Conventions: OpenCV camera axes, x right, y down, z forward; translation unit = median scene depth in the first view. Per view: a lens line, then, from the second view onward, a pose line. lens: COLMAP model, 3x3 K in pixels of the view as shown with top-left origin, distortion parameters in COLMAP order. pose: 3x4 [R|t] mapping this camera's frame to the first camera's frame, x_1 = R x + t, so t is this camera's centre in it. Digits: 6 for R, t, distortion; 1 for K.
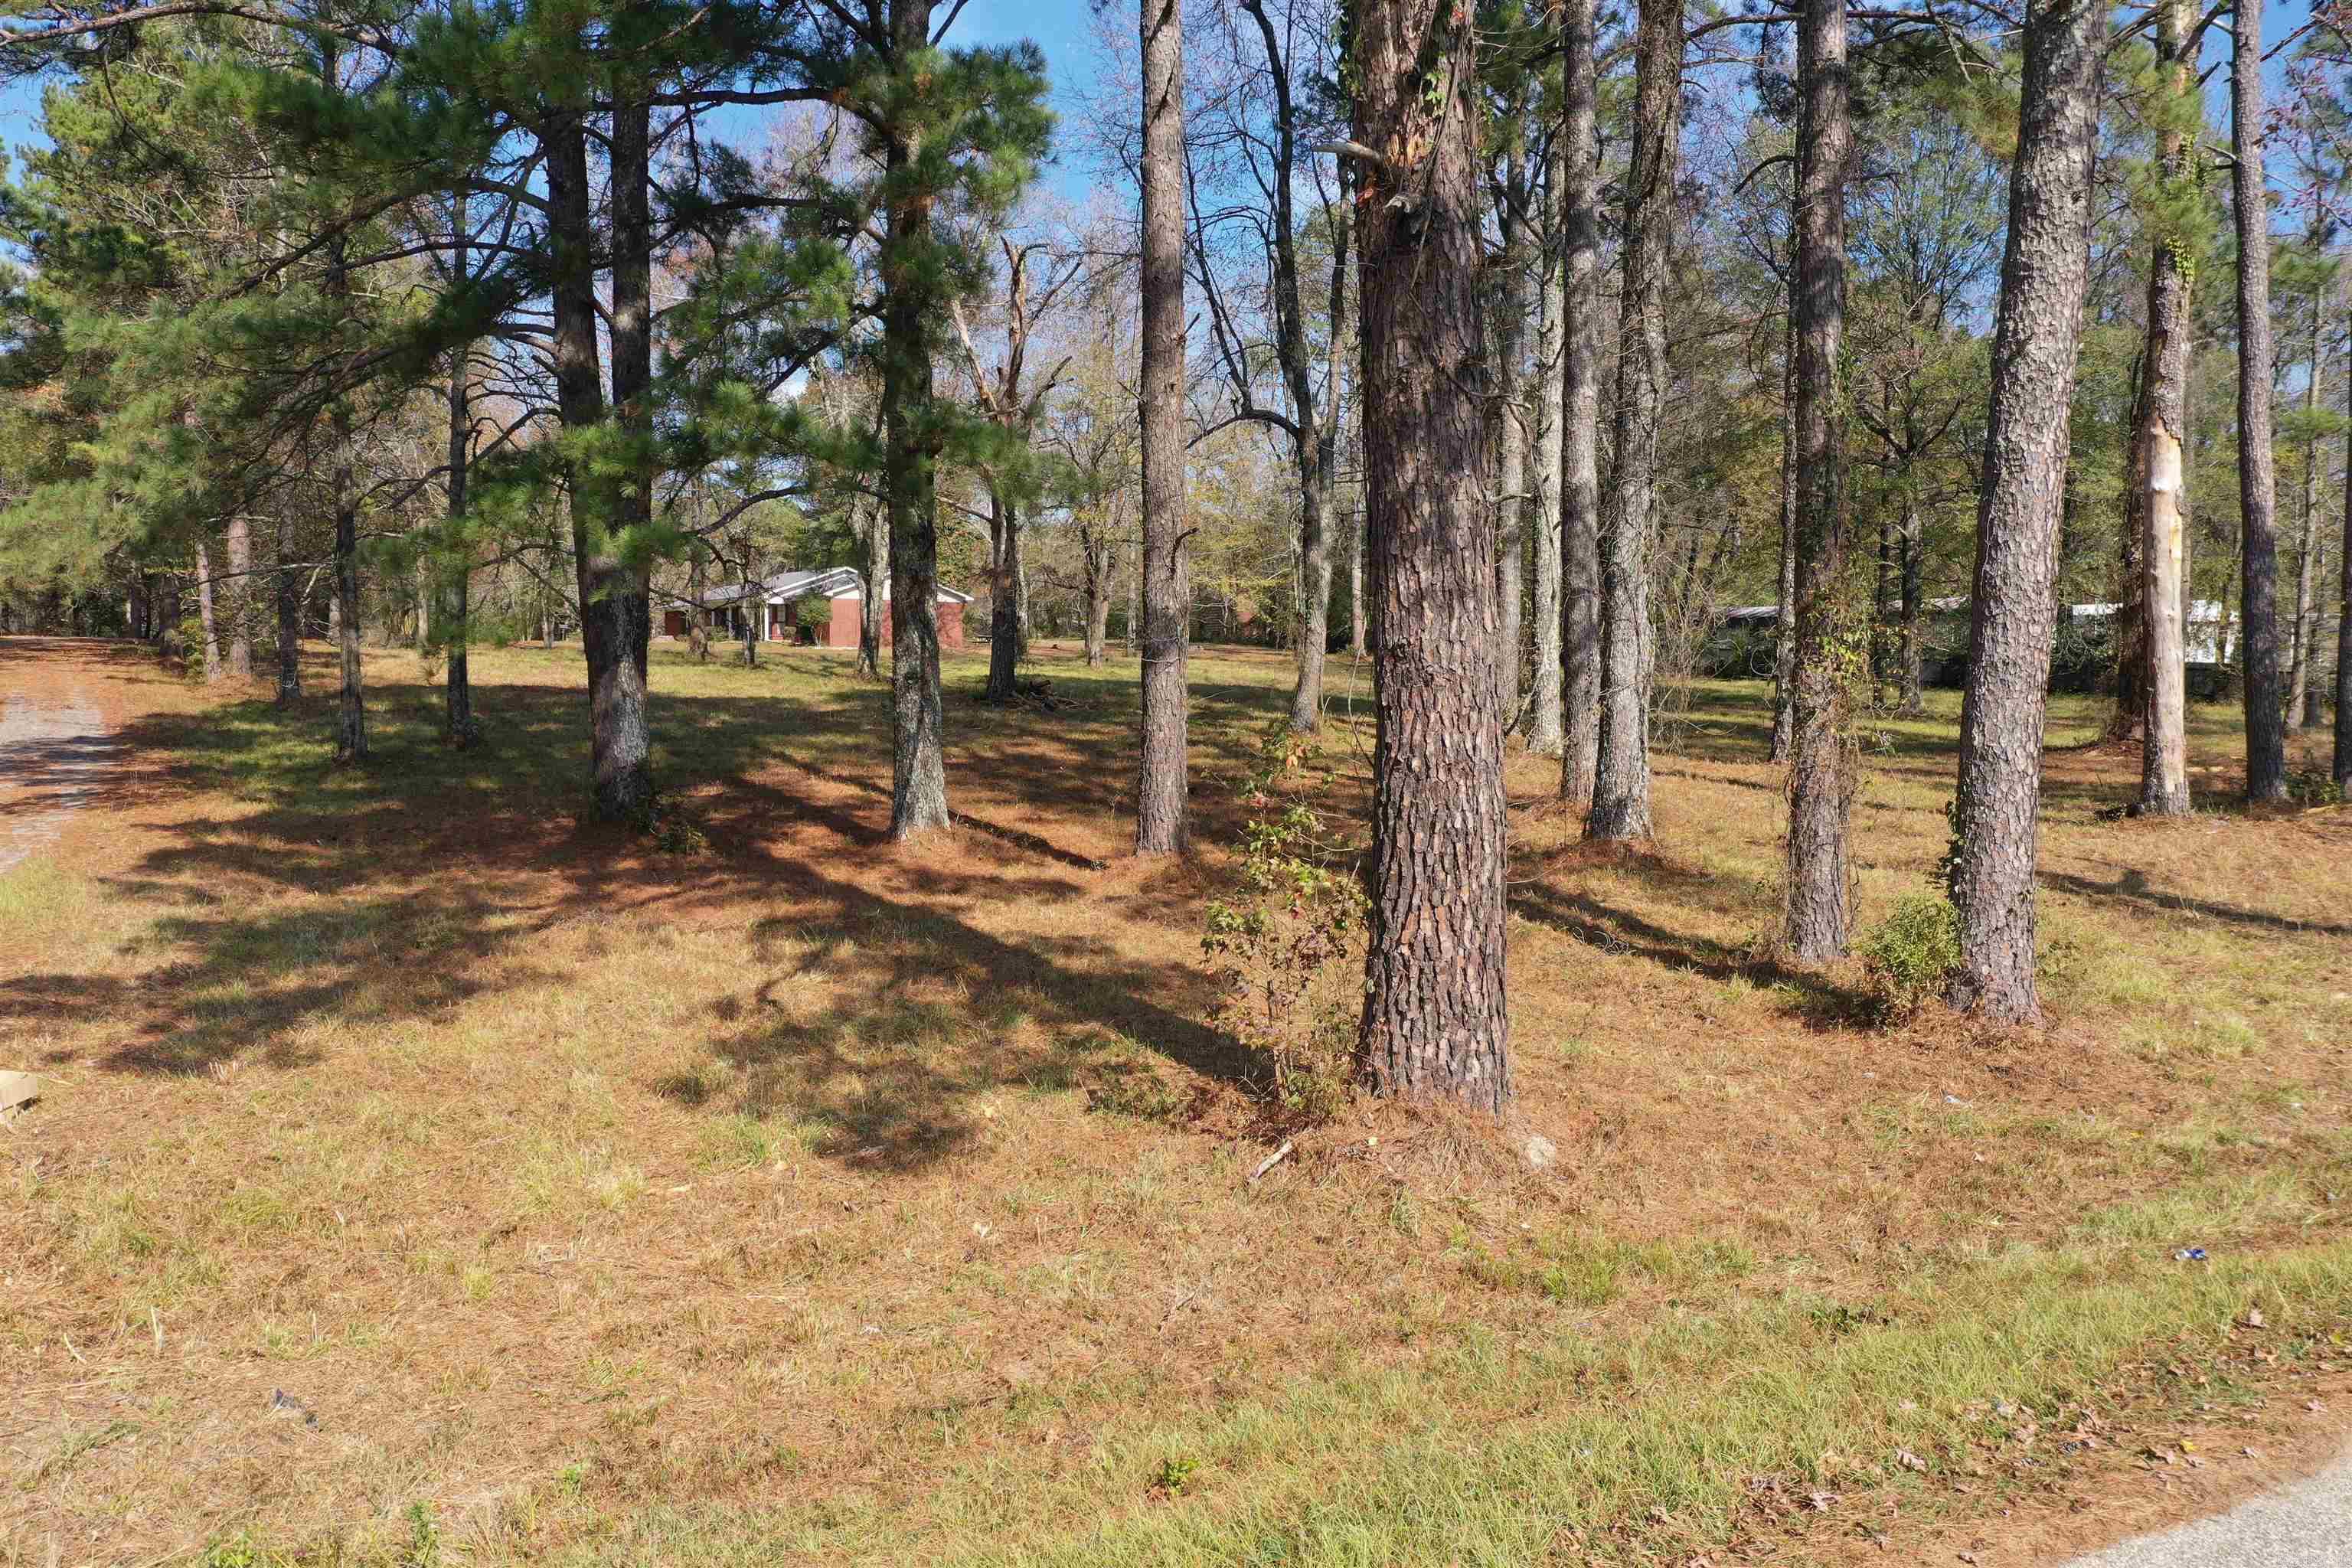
lens RADIAL K [[1848.7, 0, 1171.0], [0, 1848.7, 783.1], [0, 0, 1]] dist [-0.000510, -0.006167]
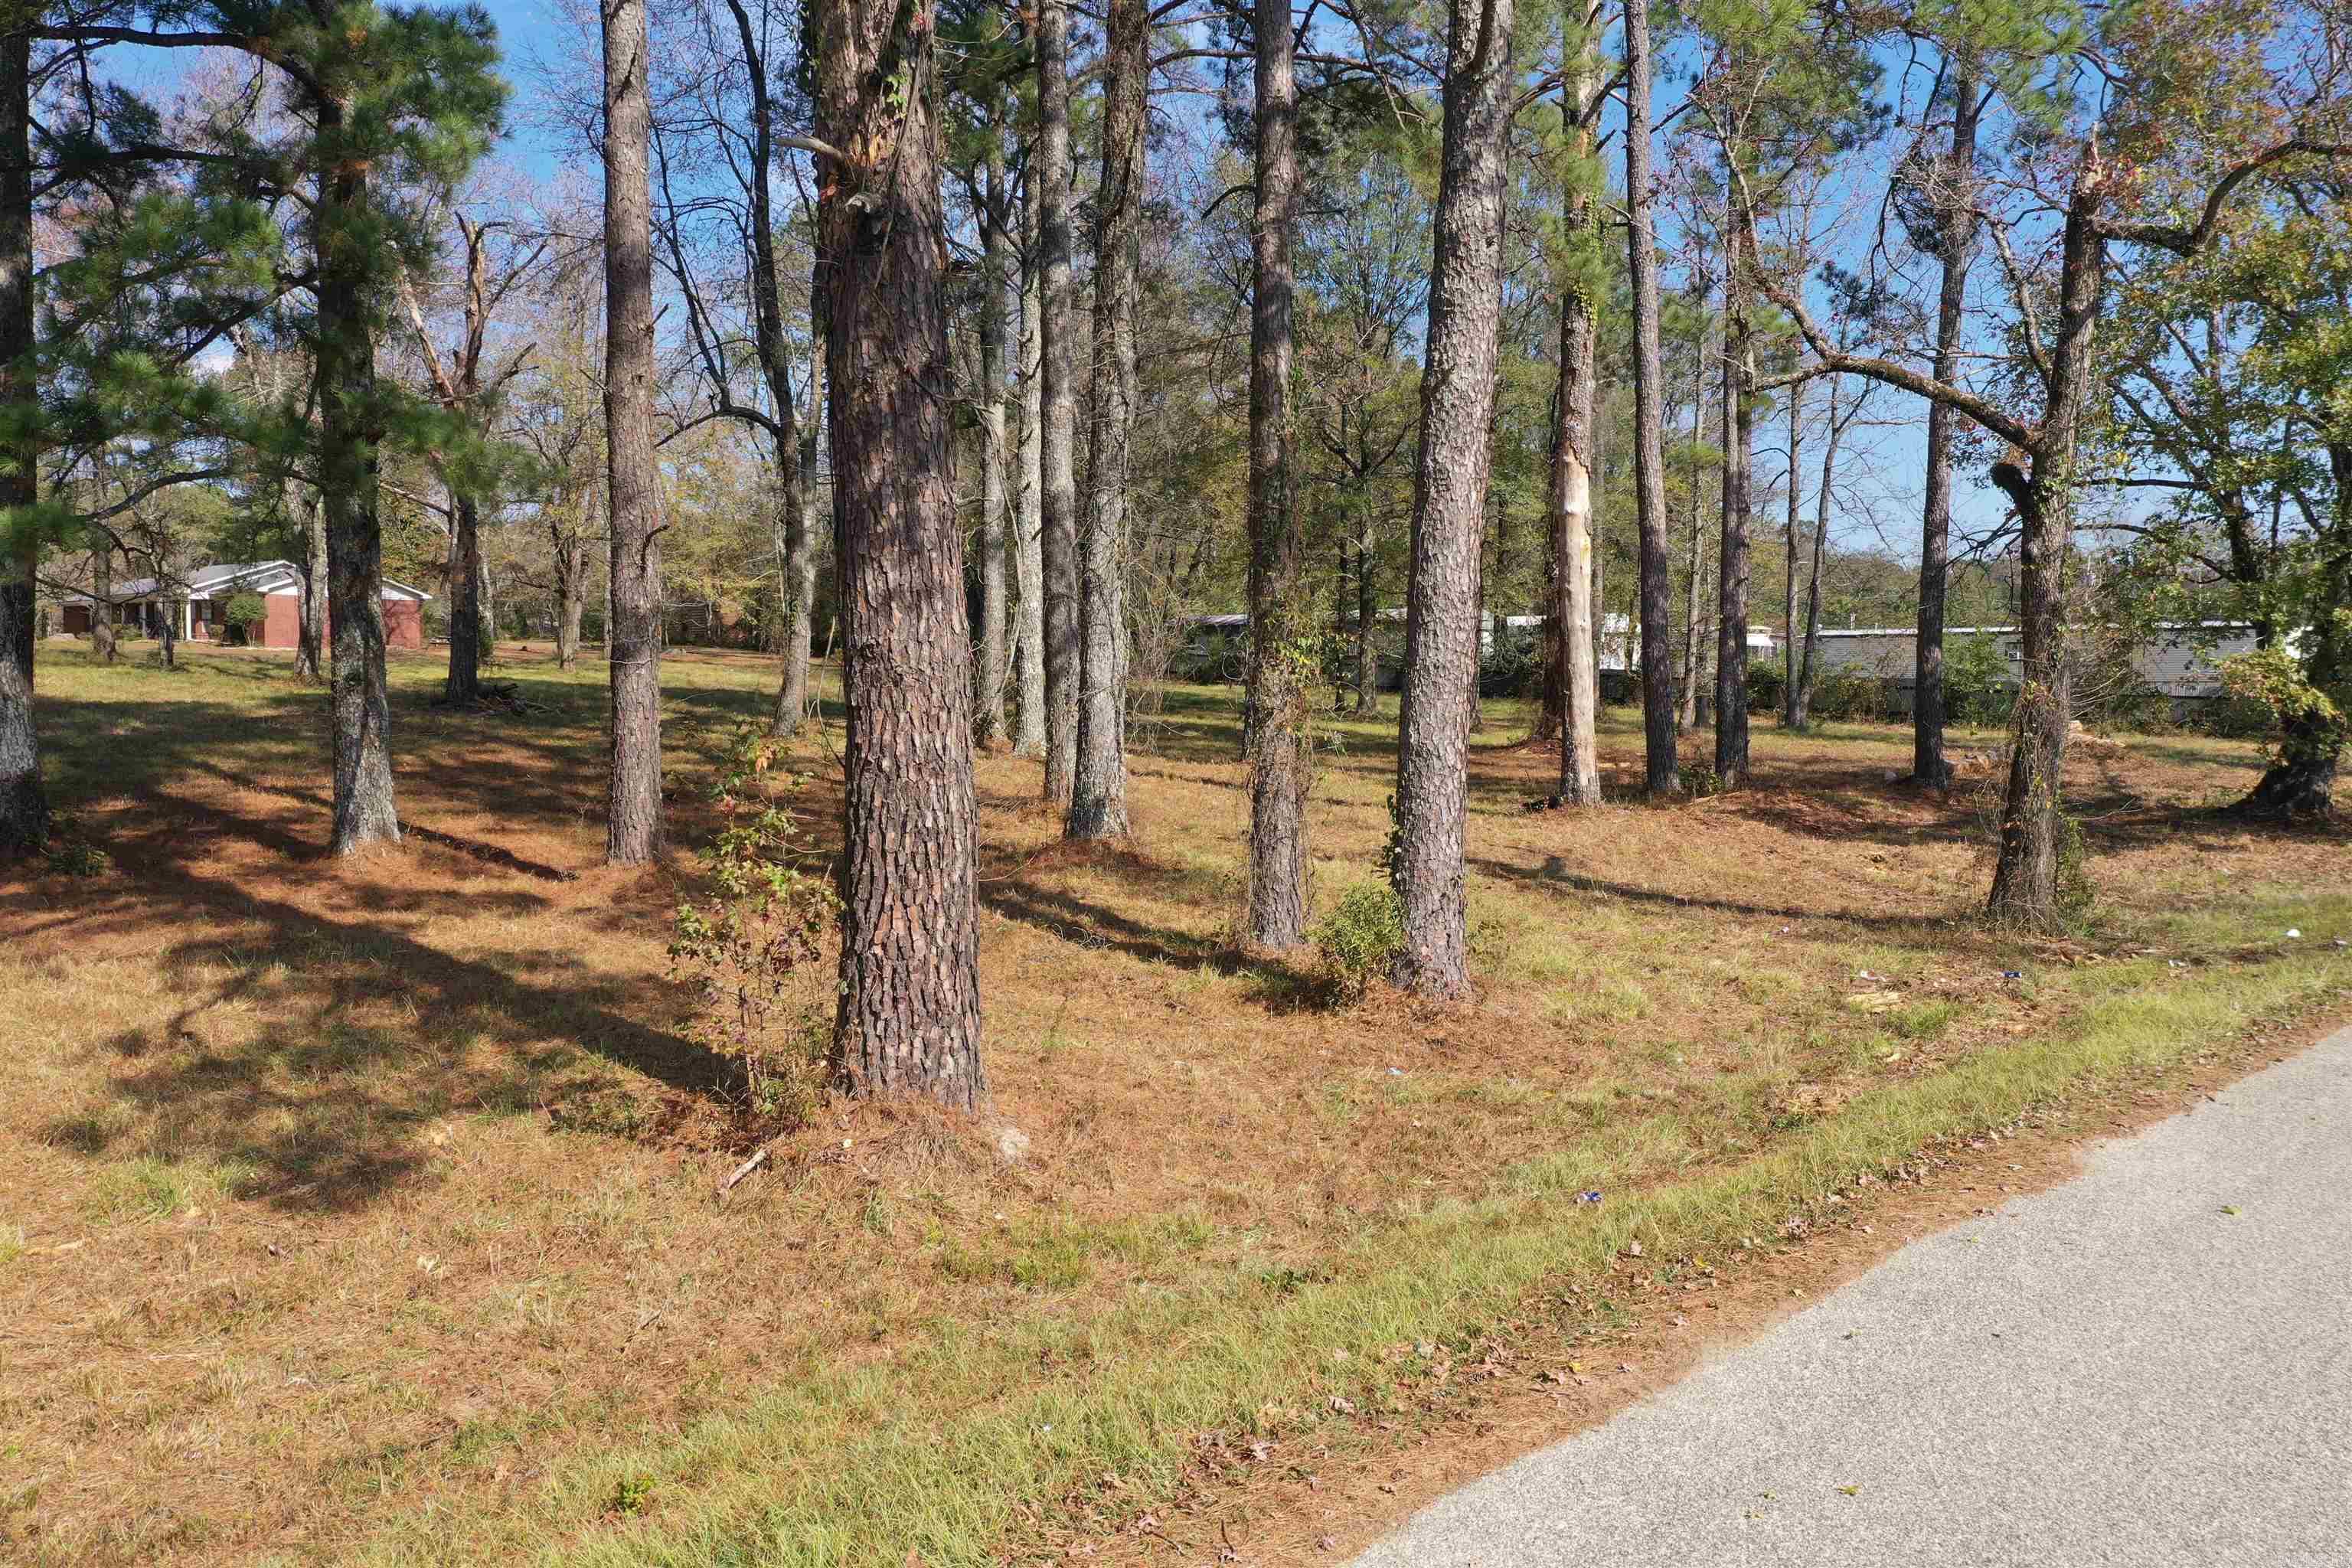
lens RADIAL K [[1850.0, 0, 1167.5], [0, 1850.0, 786.3], [0, 0, 1]] dist [-0.007668, 0.004529]
pose [[0.963829, -0.013003, 0.266203, 0.006598], [0.013237, 0.999912, 0.000913, 0.001479], [-0.266191, 0.002644, 0.963917, -0.003107]]
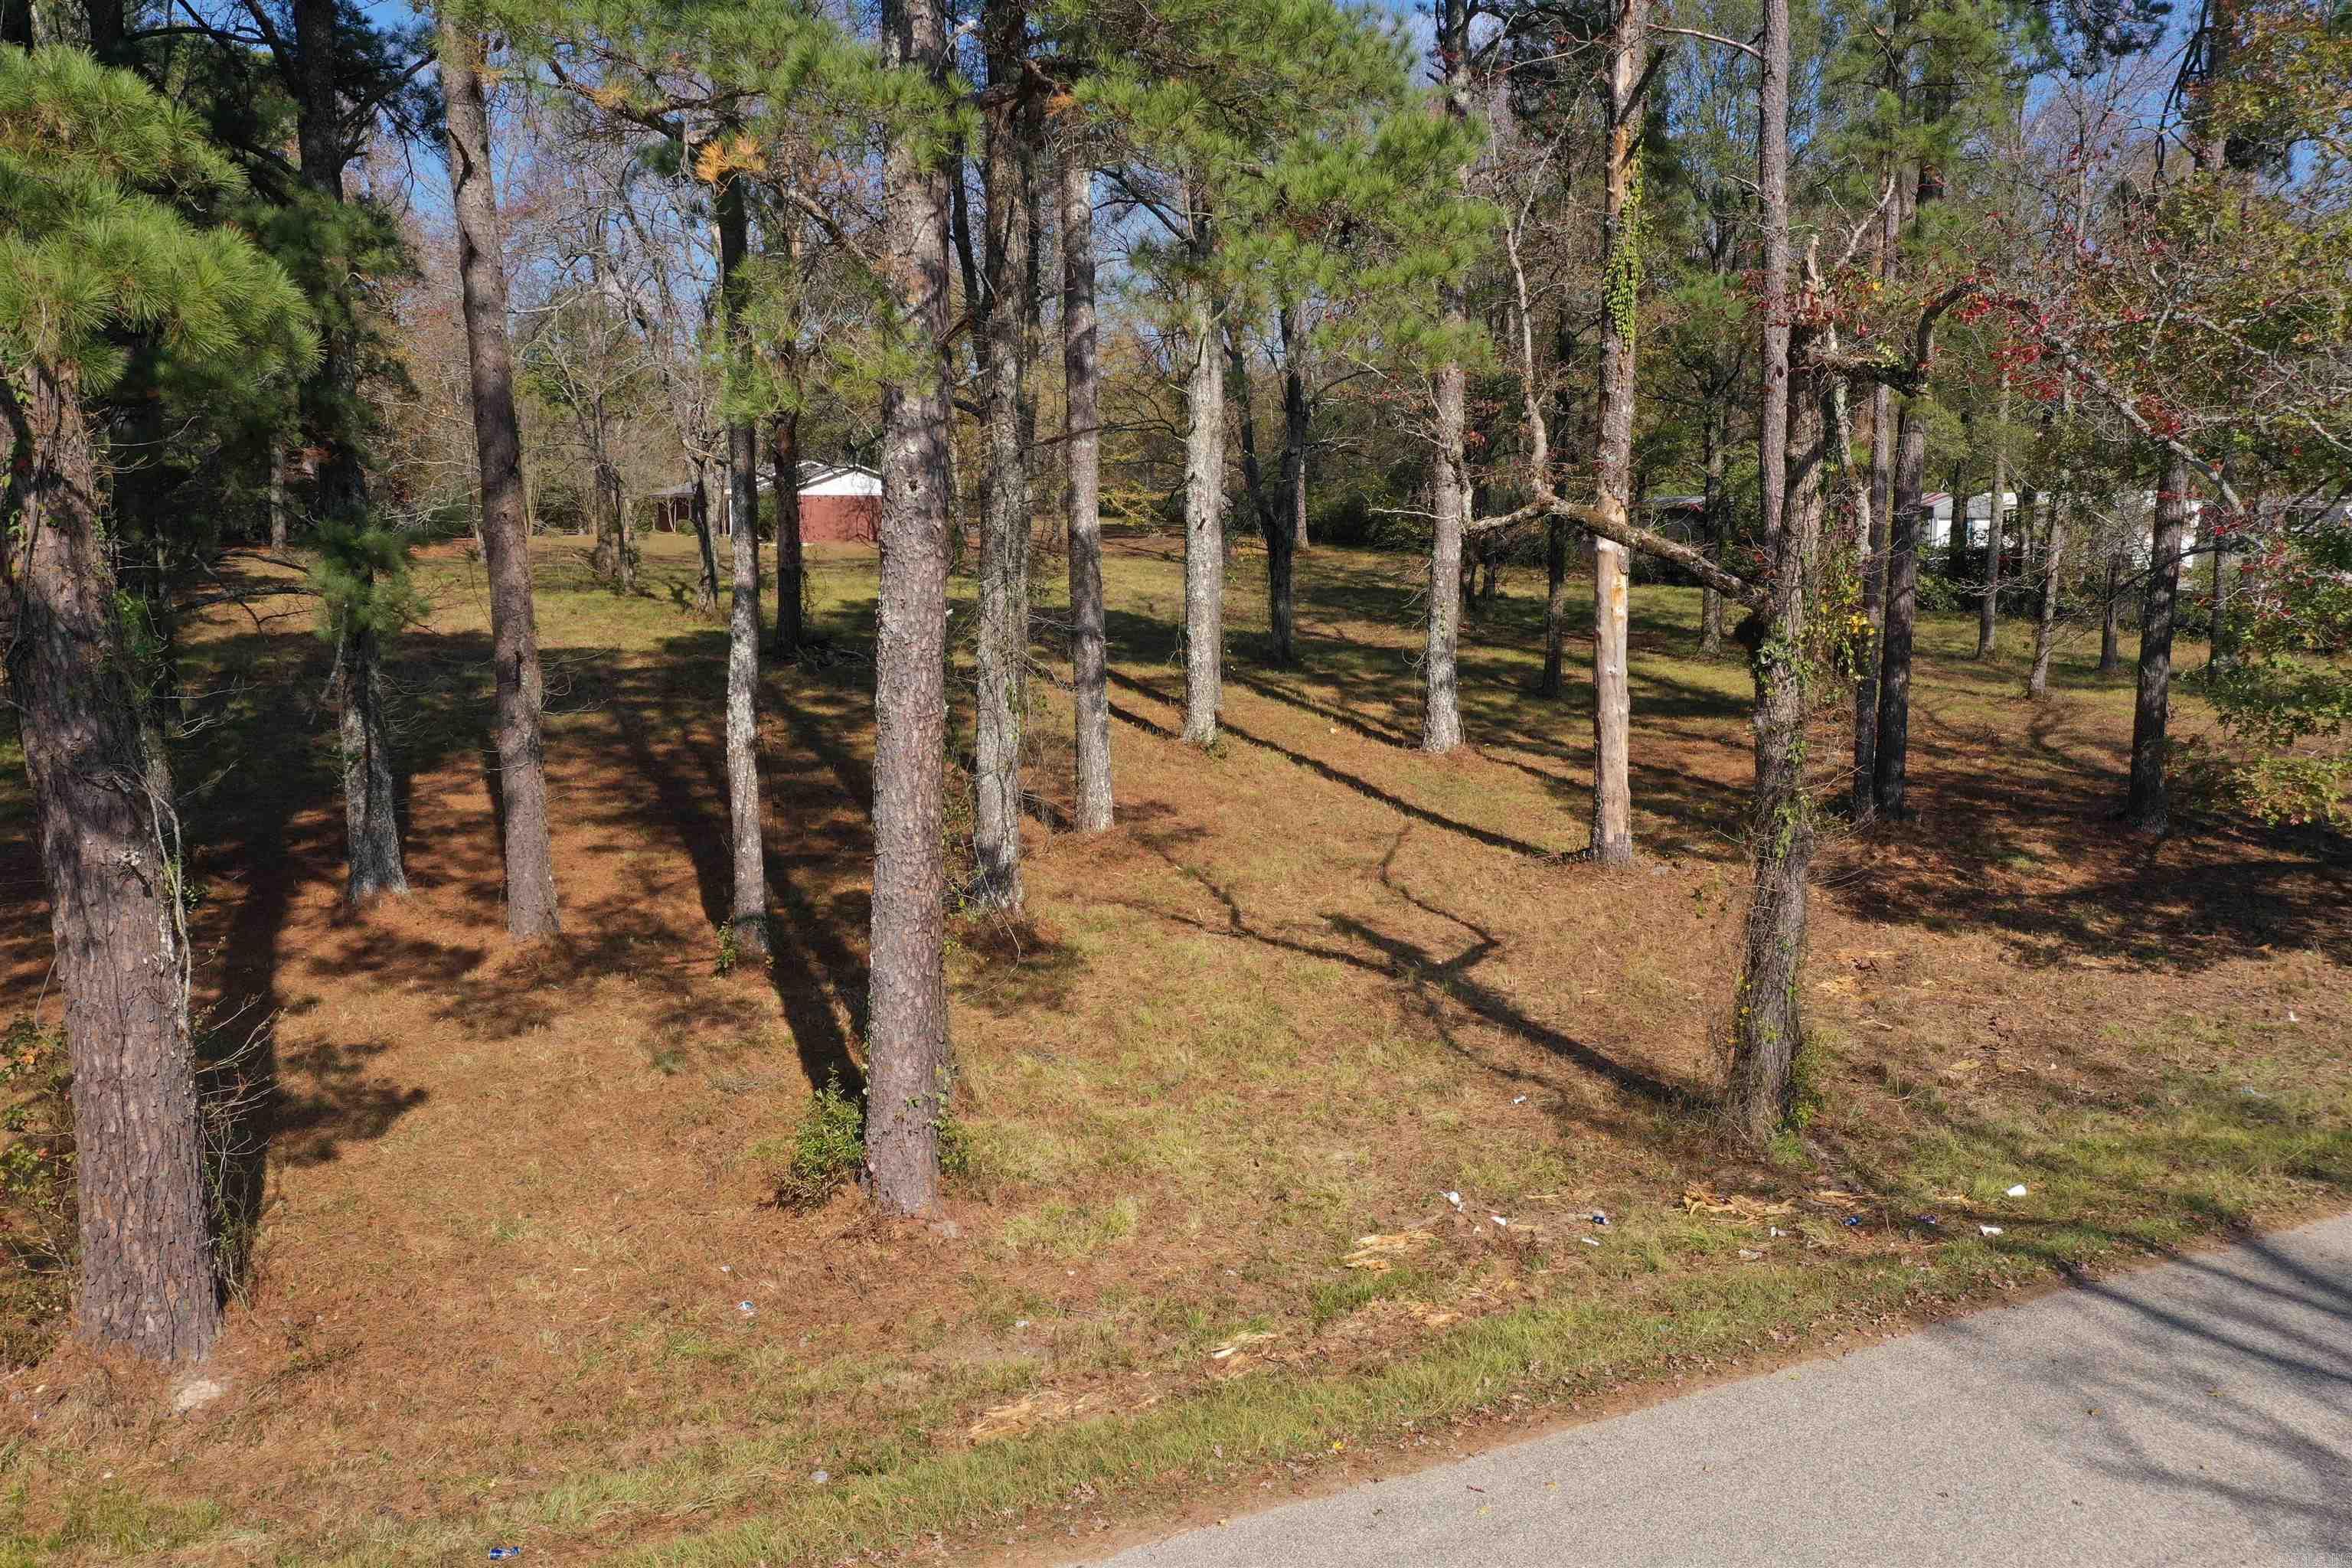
lens RADIAL K [[1846.7, 0, 1173.6], [0, 1846.7, 782.1], [0, 0, 1]] dist [-0.000341, -0.003837]
pose [[0.997204, 0.006218, -0.074473, 0.487647], [0.000765, 0.995631, 0.093369, -0.164252], [0.074728, -0.093165, 0.992842, -0.058984]]
